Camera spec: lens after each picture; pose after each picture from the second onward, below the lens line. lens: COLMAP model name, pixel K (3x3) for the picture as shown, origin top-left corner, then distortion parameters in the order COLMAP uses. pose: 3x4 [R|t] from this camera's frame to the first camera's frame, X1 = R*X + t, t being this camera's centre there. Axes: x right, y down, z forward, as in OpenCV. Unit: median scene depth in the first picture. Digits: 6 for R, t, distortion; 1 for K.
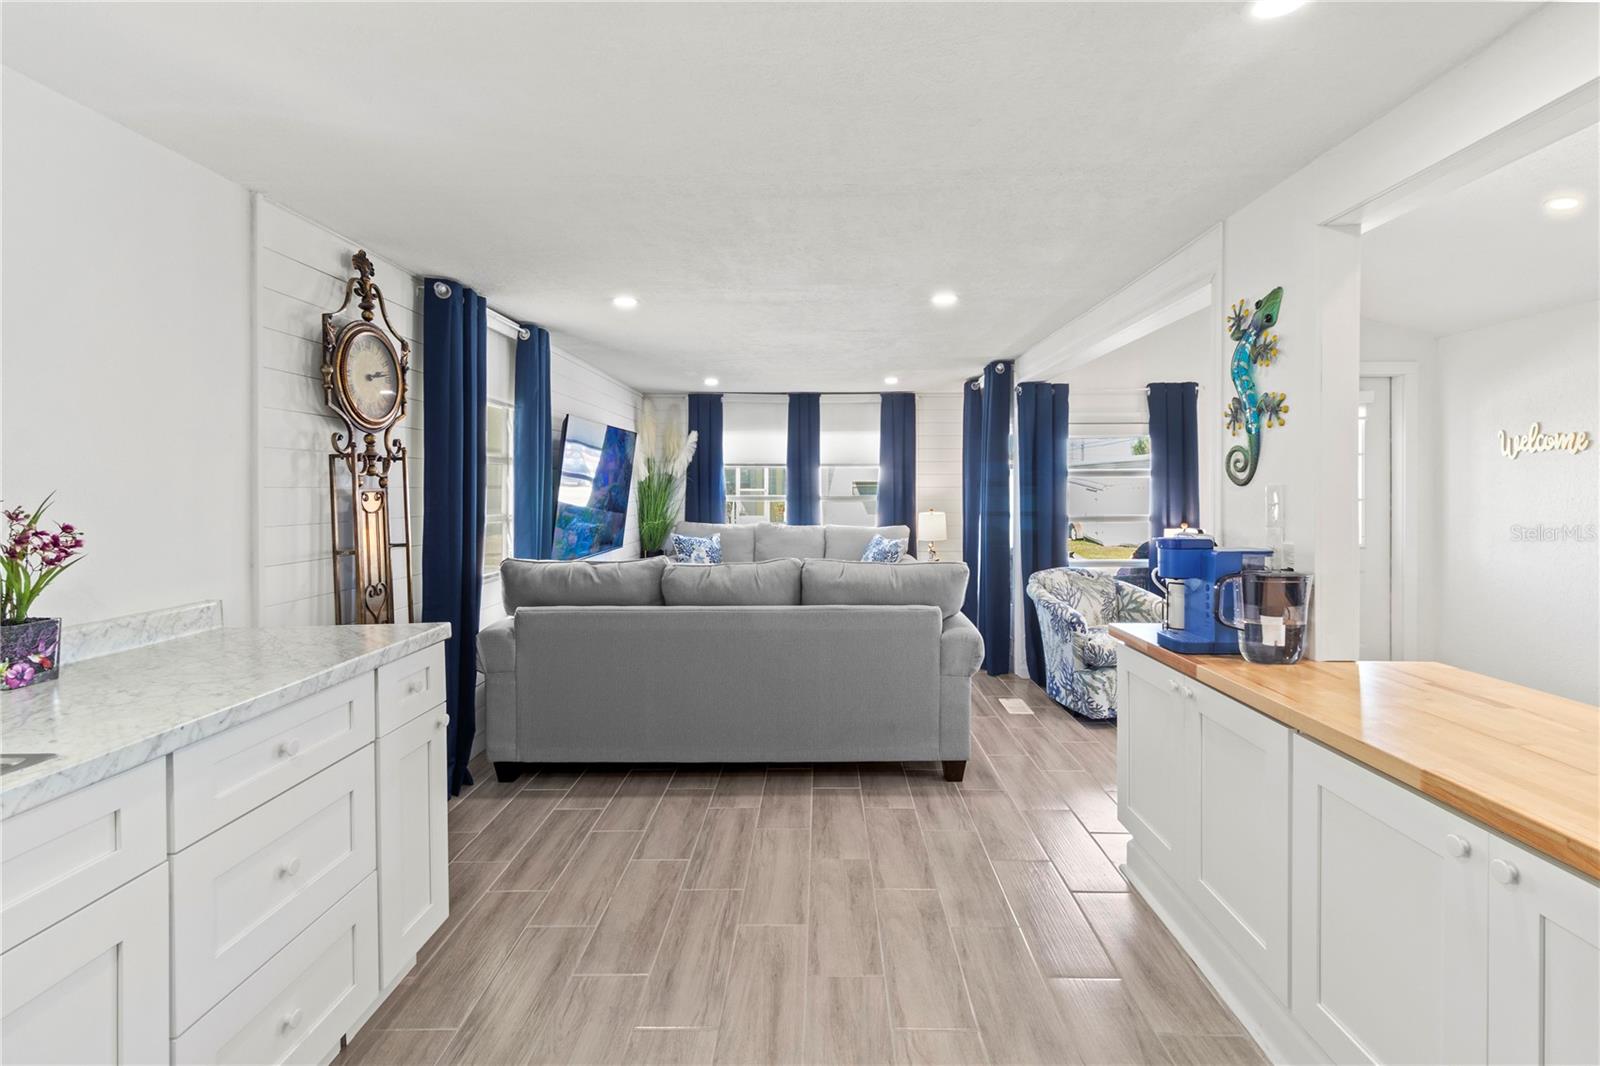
lens RADIAL K [[753.5, 0, 810.1], [0, 753.5, 489.1], [0, 0, 1]] dist [-0.000503, -0.000019]
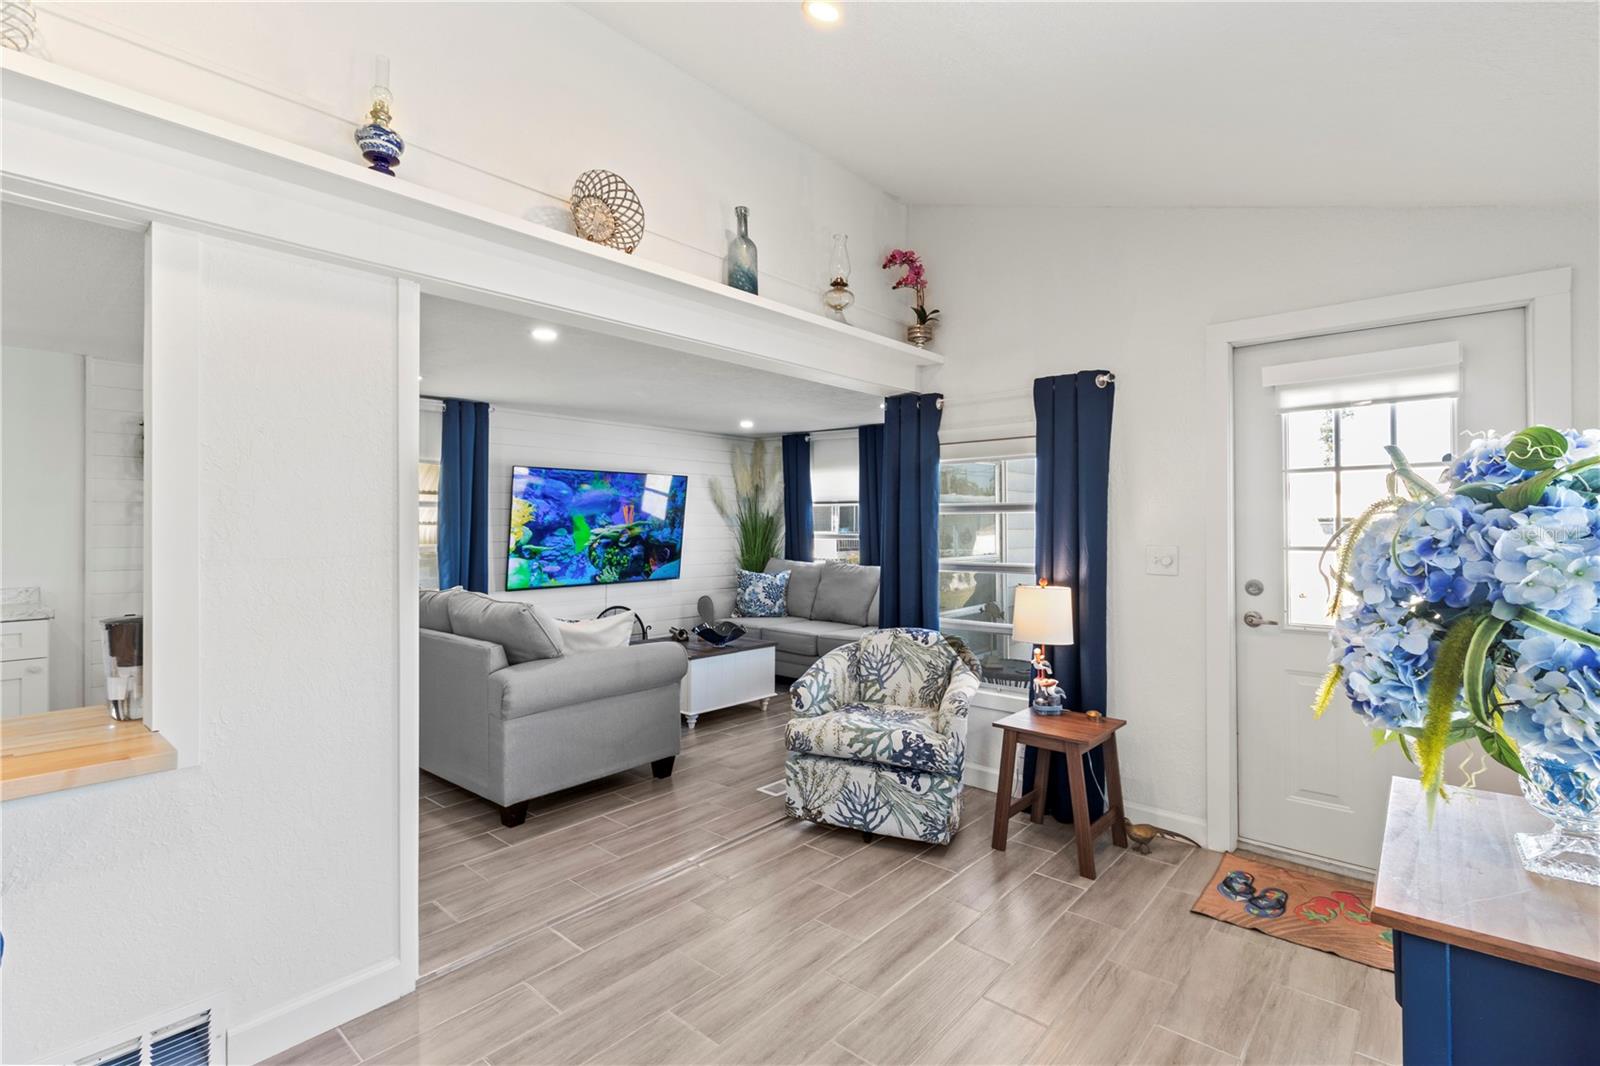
lens RADIAL K [[747.9, 0, 823.8], [0, 747.9, 520.5], [0, 0, 1]] dist [-0.001119, -0.000162]
pose [[0.773154, -0.002903, -0.634212, 1.427393], [-0.002808, 0.999964, -0.008001, -0.002694], [0.634212, 0.007967, 0.773118, 0.640934]]
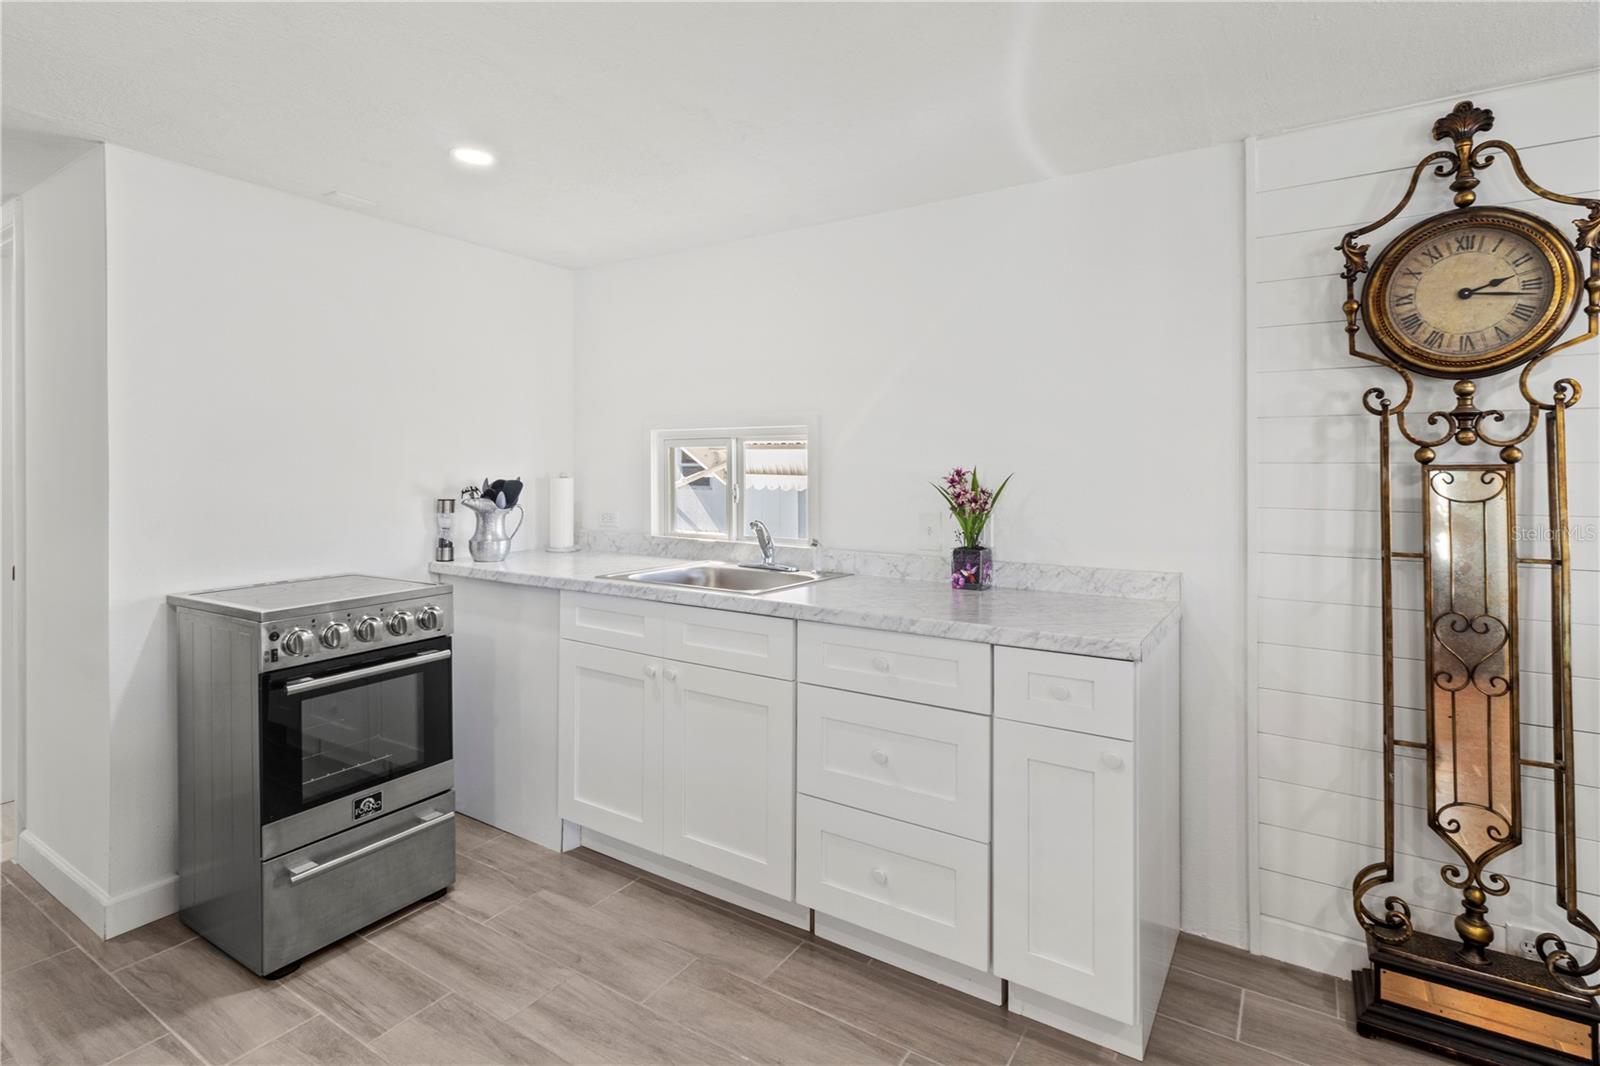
lens RADIAL K [[767.6, 0, 831.6], [0, 767.6, 466.5], [0, 0, 1]] dist [0.000602, 0.000164]
pose [[-0.512187, 0.003083, -0.858869, 0.268657], [-0.002126, 0.999986, 0.004858, -0.001165], [0.858872, 0.004314, -0.512173, 0.893072]]
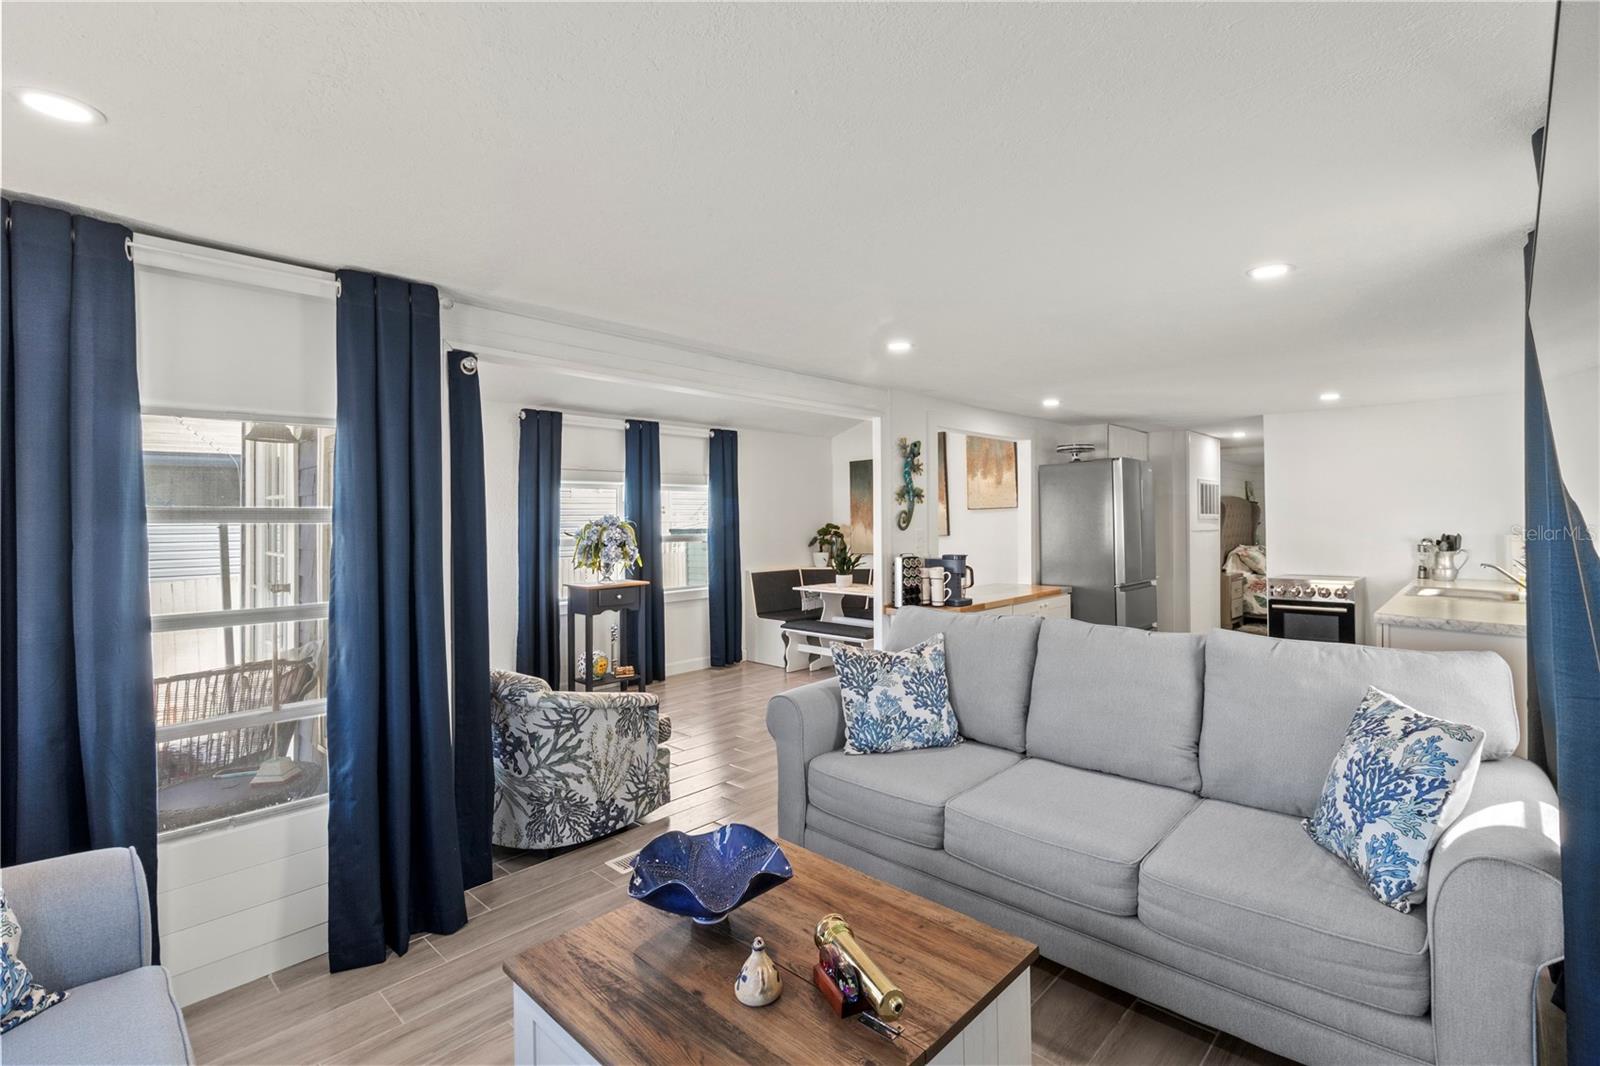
lens RADIAL K [[738.6, 0, 821.0], [0, 738.6, 514.7], [0, 0, 1]] dist [0.001894, 0.000836]
pose [[-0.747563, 0.011615, 0.664090, -0.514592], [0.010358, 0.999929, -0.005829, -0.033096], [-0.664110, 0.002521, -0.747630, 2.386486]]
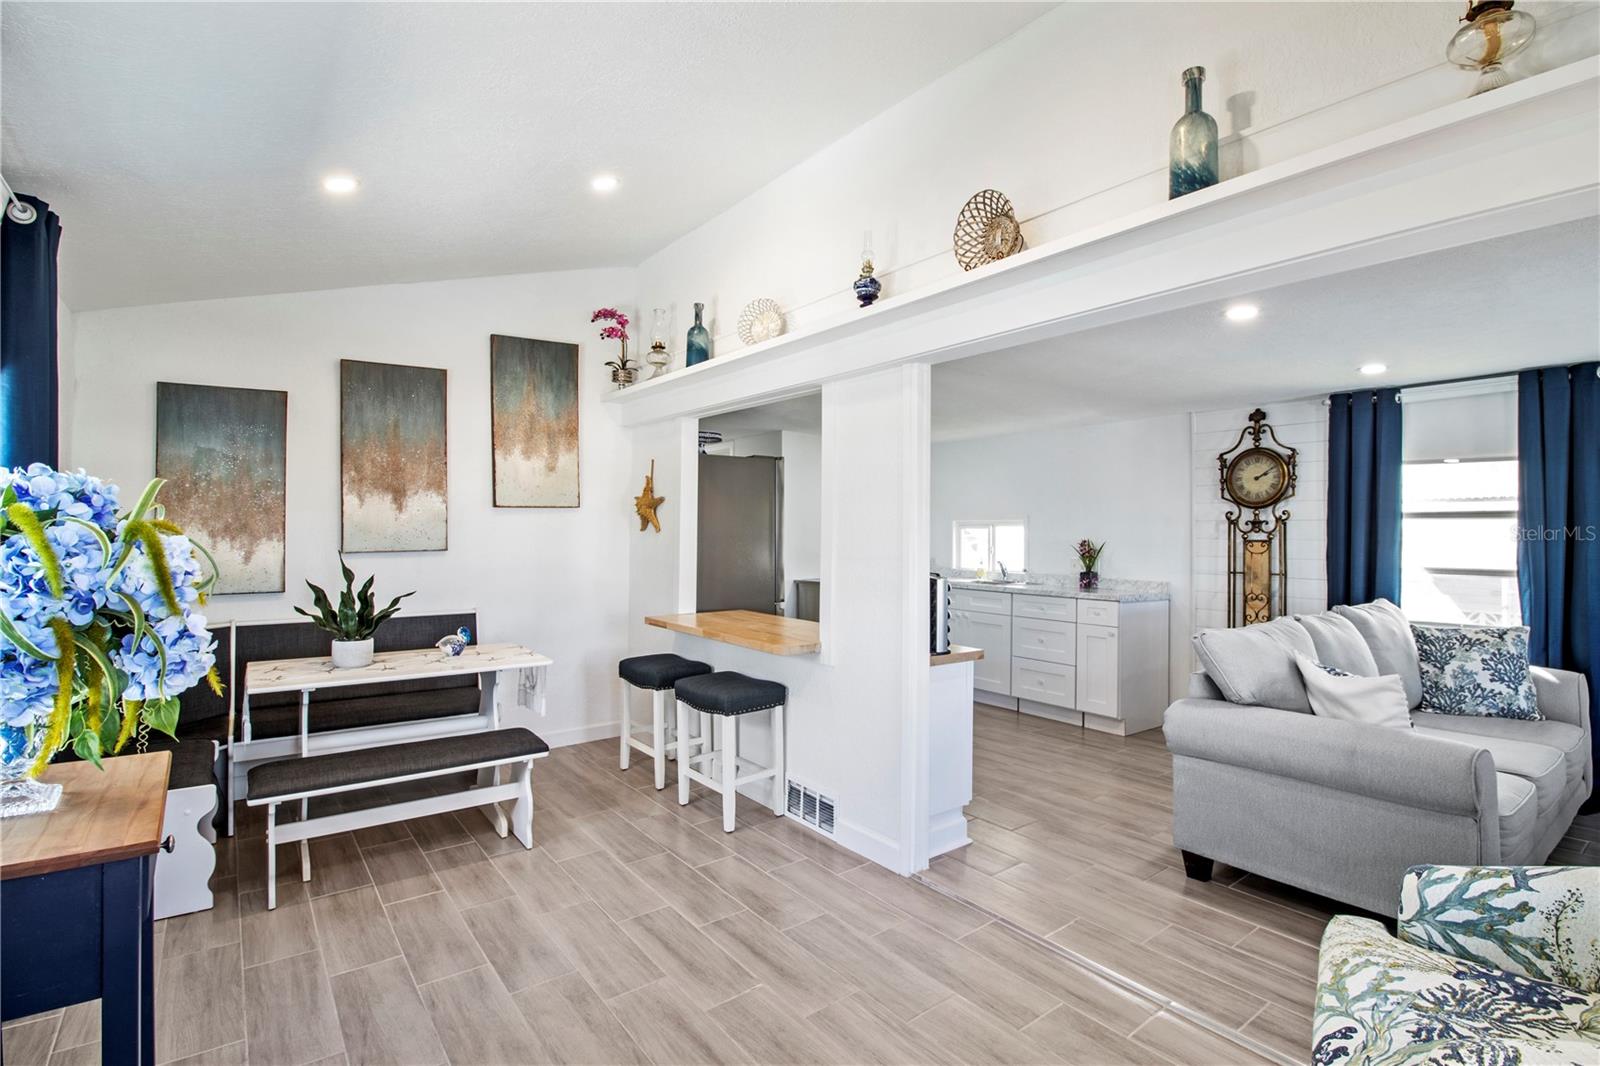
lens RADIAL K [[756.5, 0, 829.5], [0, 756.5, 526.7], [0, 0, 1]] dist [0.002193, -0.015150]
pose [[-0.774793, -0.009348, -0.632146, 1.375368], [-0.008096, 0.999955, -0.004864, -0.015619], [0.632163, 0.001349, -0.774834, 1.796848]]
